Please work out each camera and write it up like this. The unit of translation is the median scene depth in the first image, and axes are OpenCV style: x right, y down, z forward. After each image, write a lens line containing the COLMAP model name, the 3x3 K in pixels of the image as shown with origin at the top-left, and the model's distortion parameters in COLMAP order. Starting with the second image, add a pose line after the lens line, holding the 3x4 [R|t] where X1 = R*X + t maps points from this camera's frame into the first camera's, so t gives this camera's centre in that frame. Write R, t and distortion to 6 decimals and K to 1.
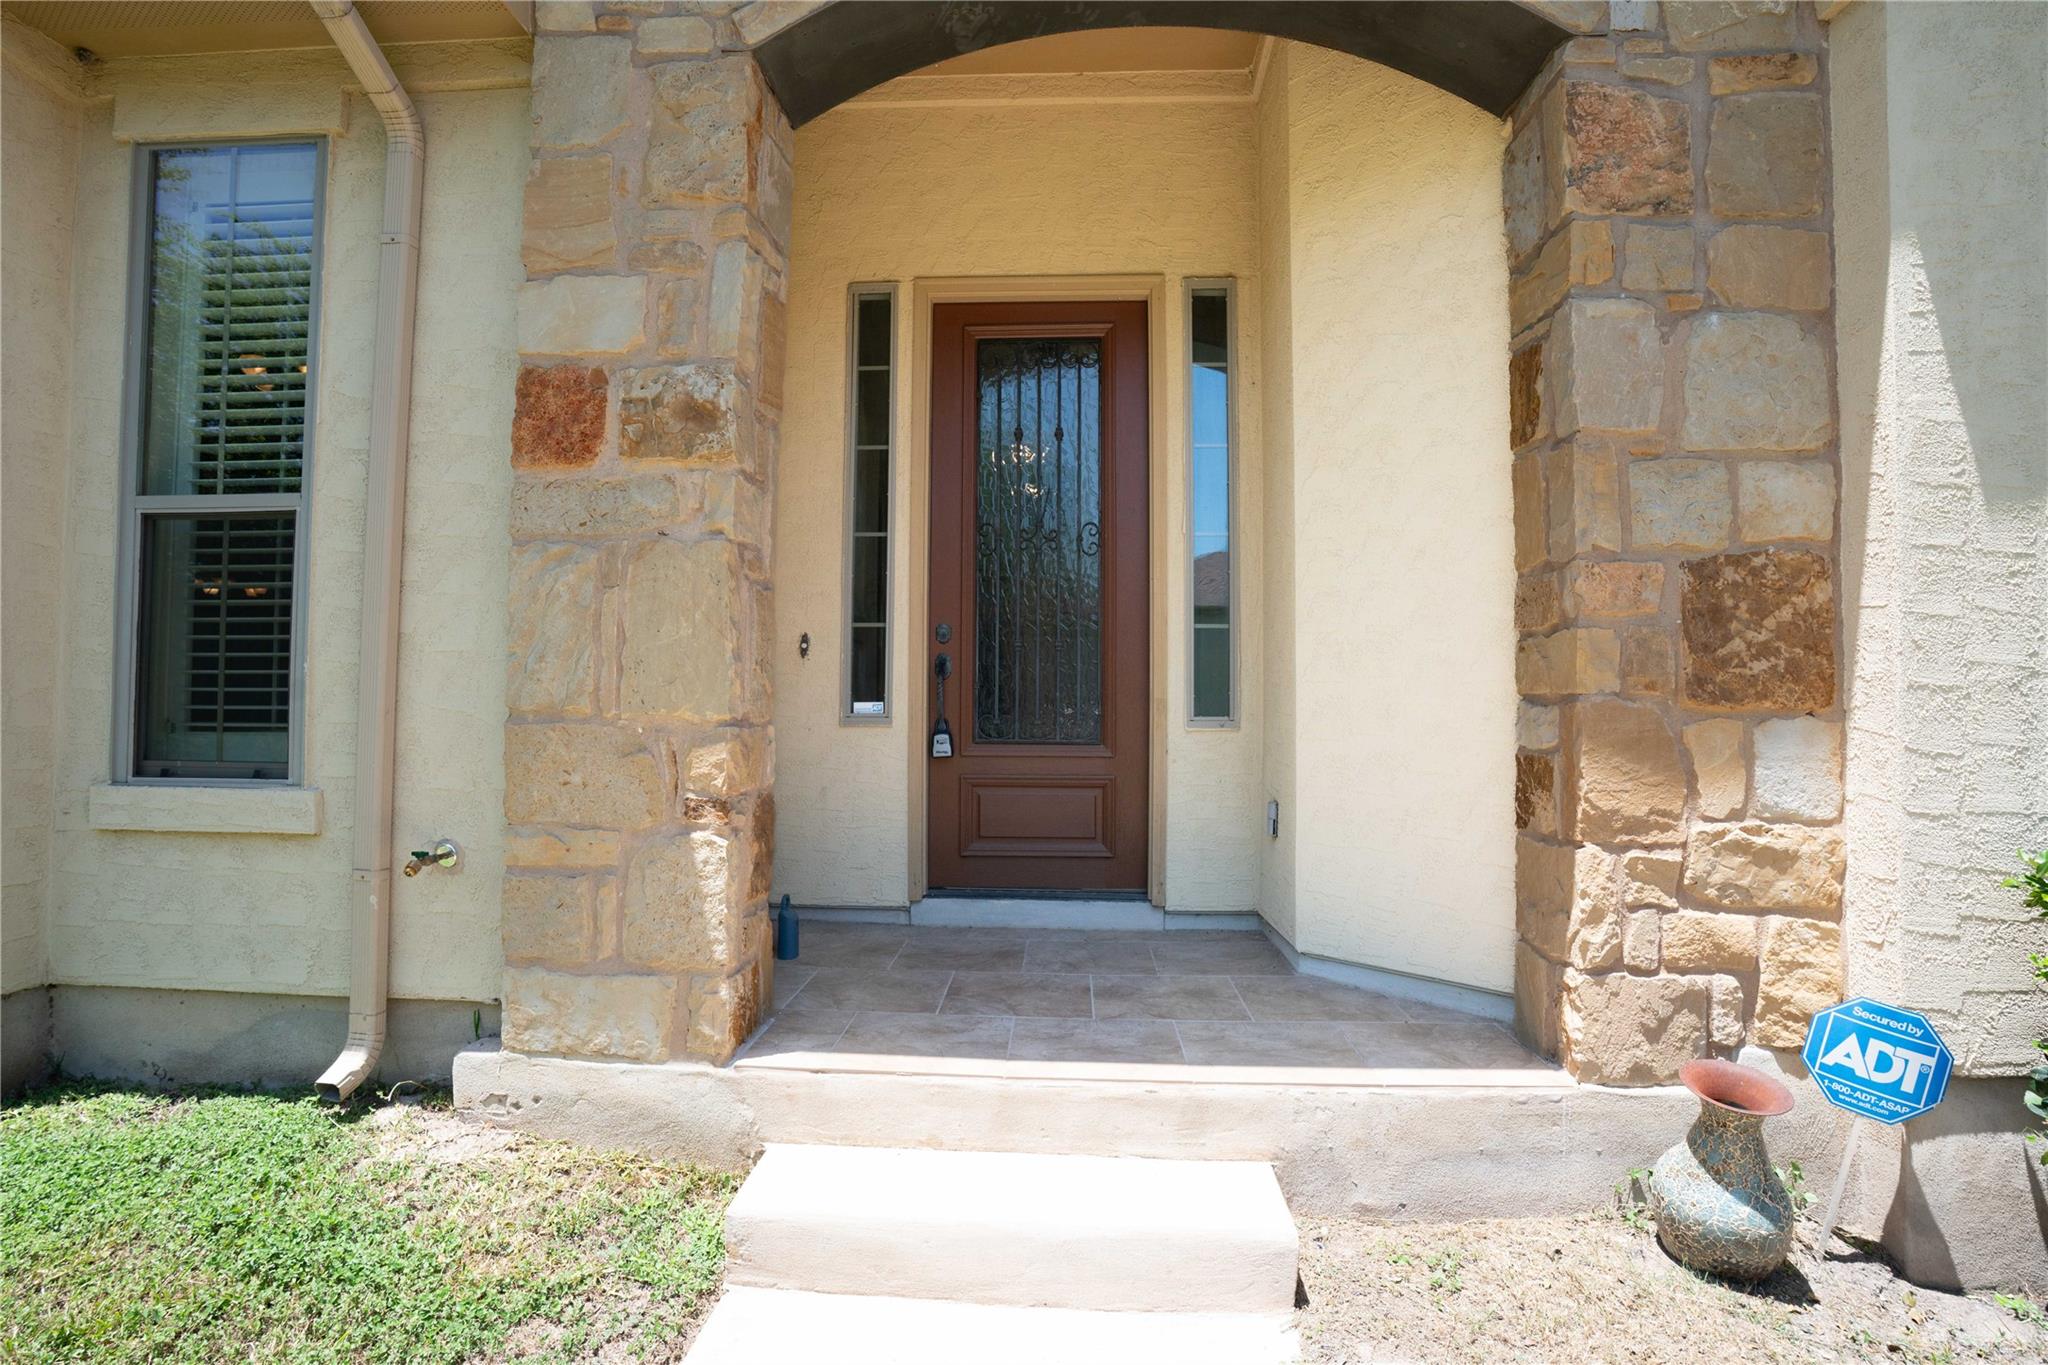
lens RADIAL K [[988.4, 0, 1024.0], [0, 988.4, 682.5], [0, 0, 1]] dist [-0.066439, 0.029487]
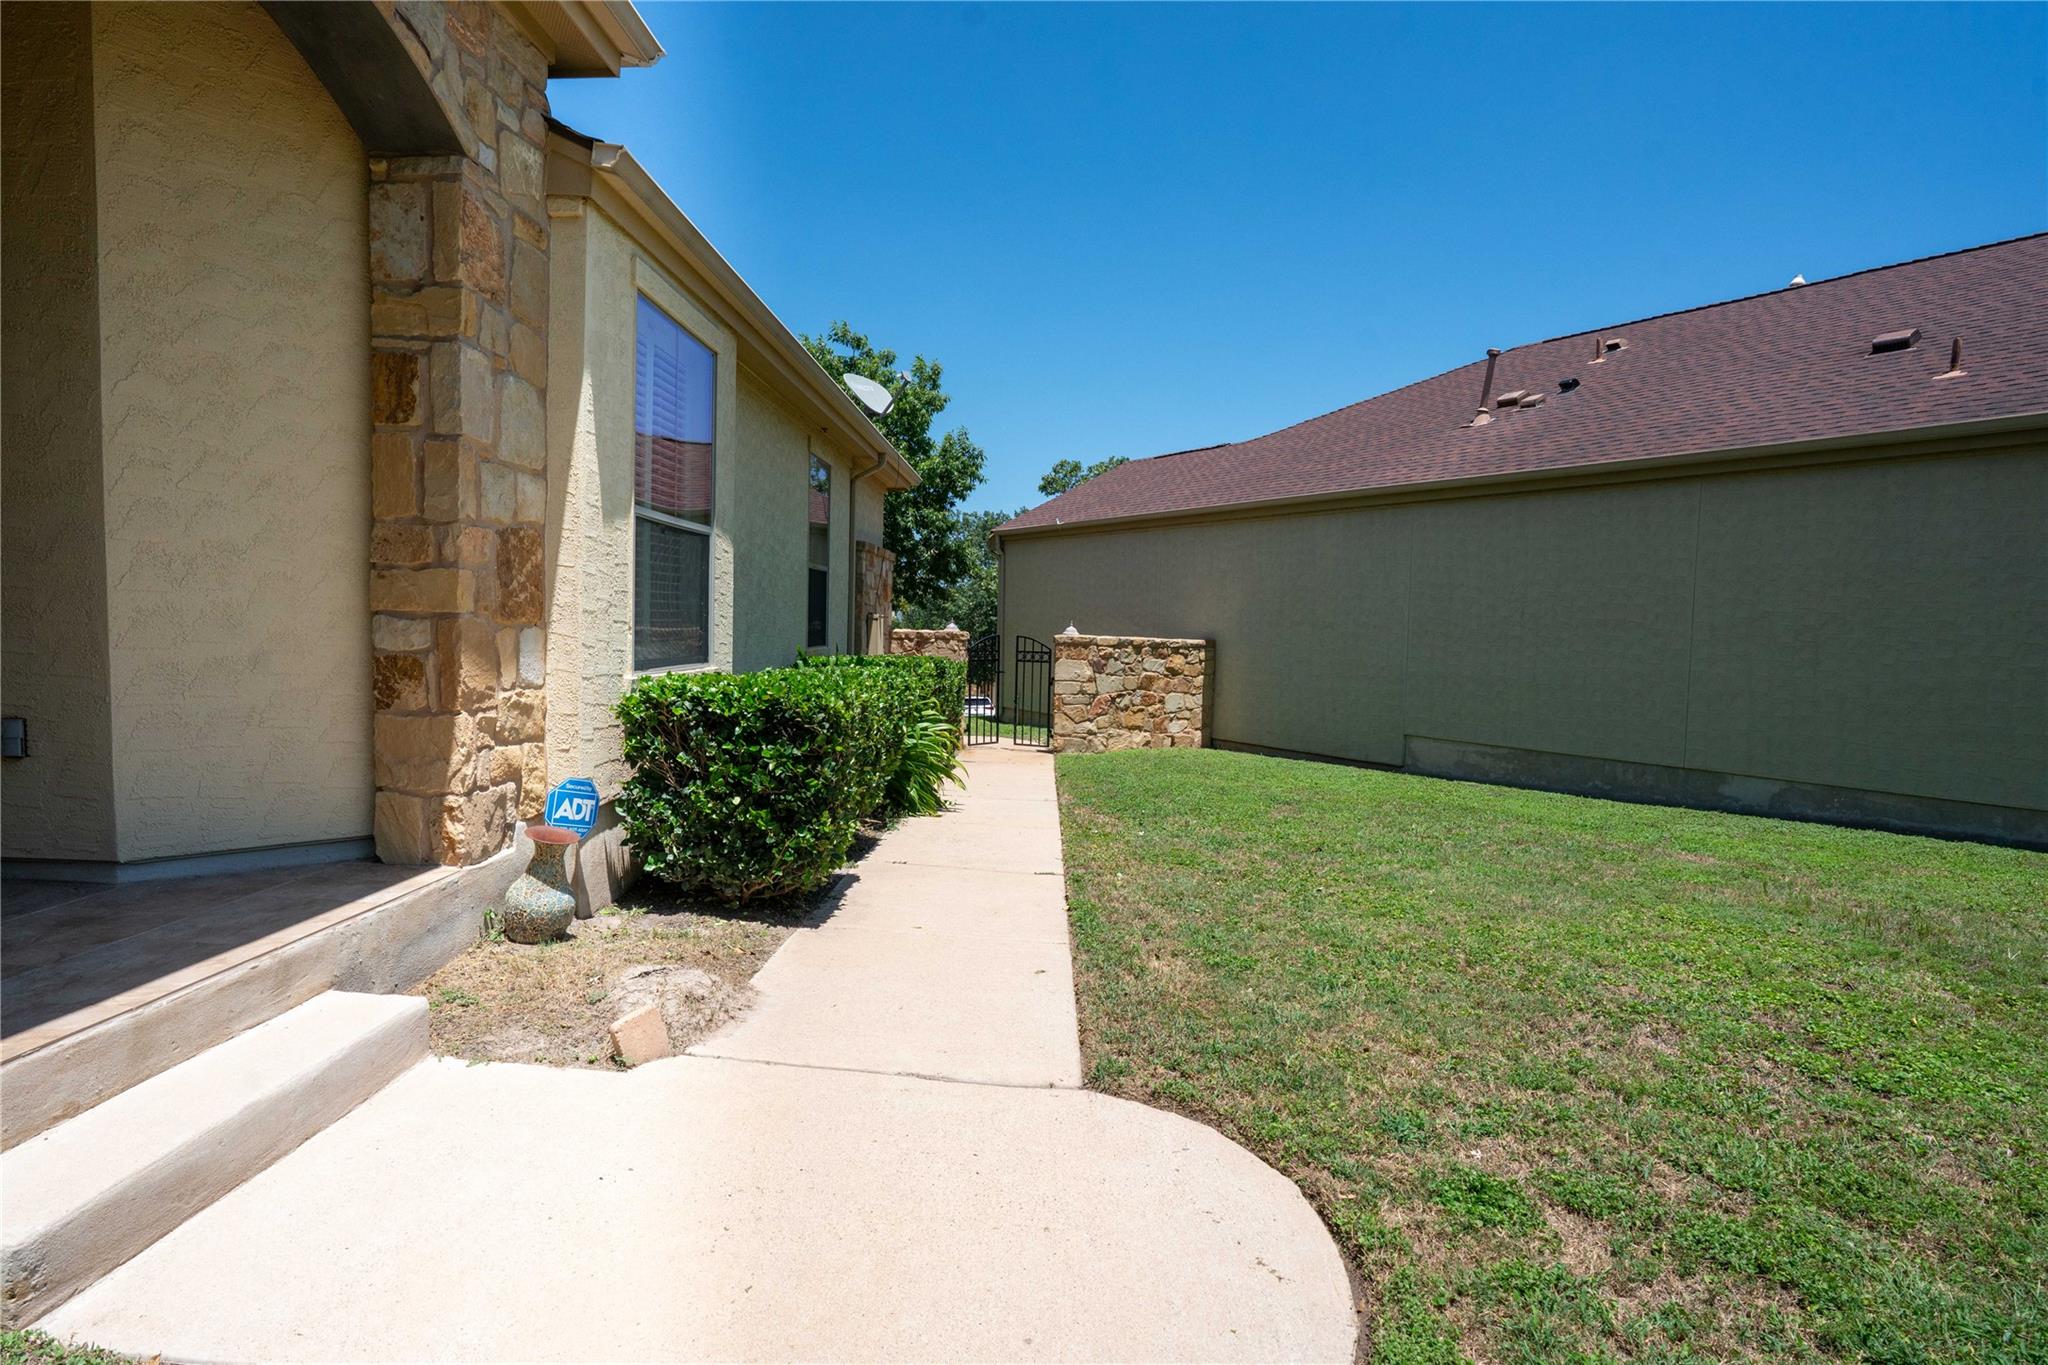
lens RADIAL K [[988.4, 0, 1024.0], [0, 988.4, 682.5], [0, 0, 1]] dist [-0.066439, 0.029487]
pose [[-0.023106, -0.068432, 0.997388, -0.961558], [-0.053083, 0.996331, 0.067129, -0.028472], [-0.998323, -0.051393, -0.026654, 0.162324]]
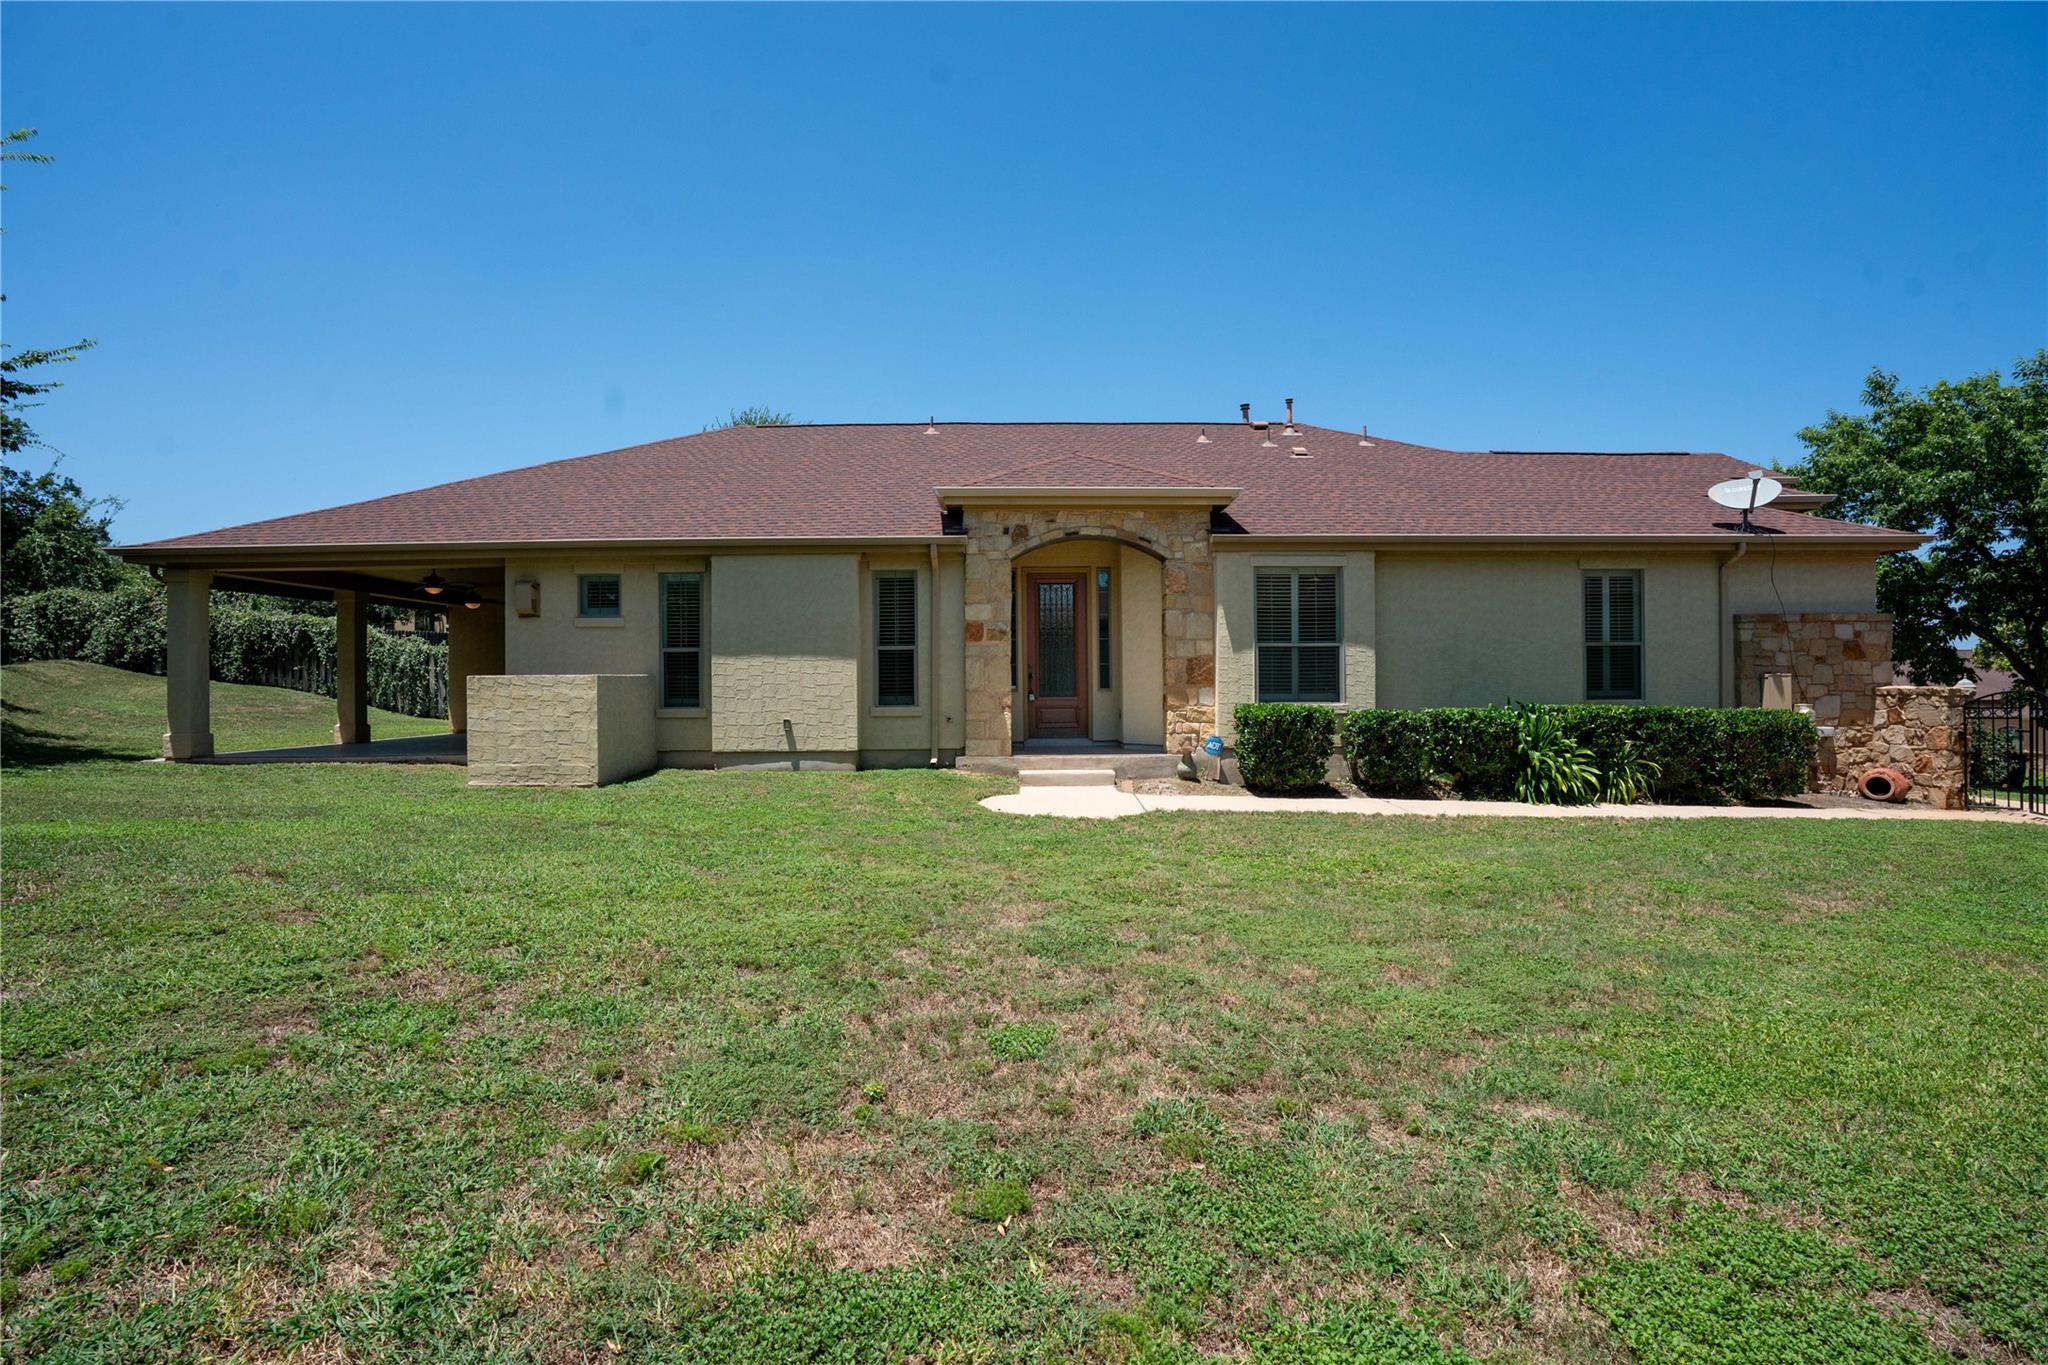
lens RADIAL K [[907.6, 0, 1024.0], [0, 907.6, 682.5], [0, 0, 1]] dist [0.000955, 0.000159]
pose [[0.997301, -0.016371, 0.071573, -0.611708], [0.014444, 0.999522, 0.027350, -0.147900], [-0.071987, -0.026242, 0.997060, -4.117205]]
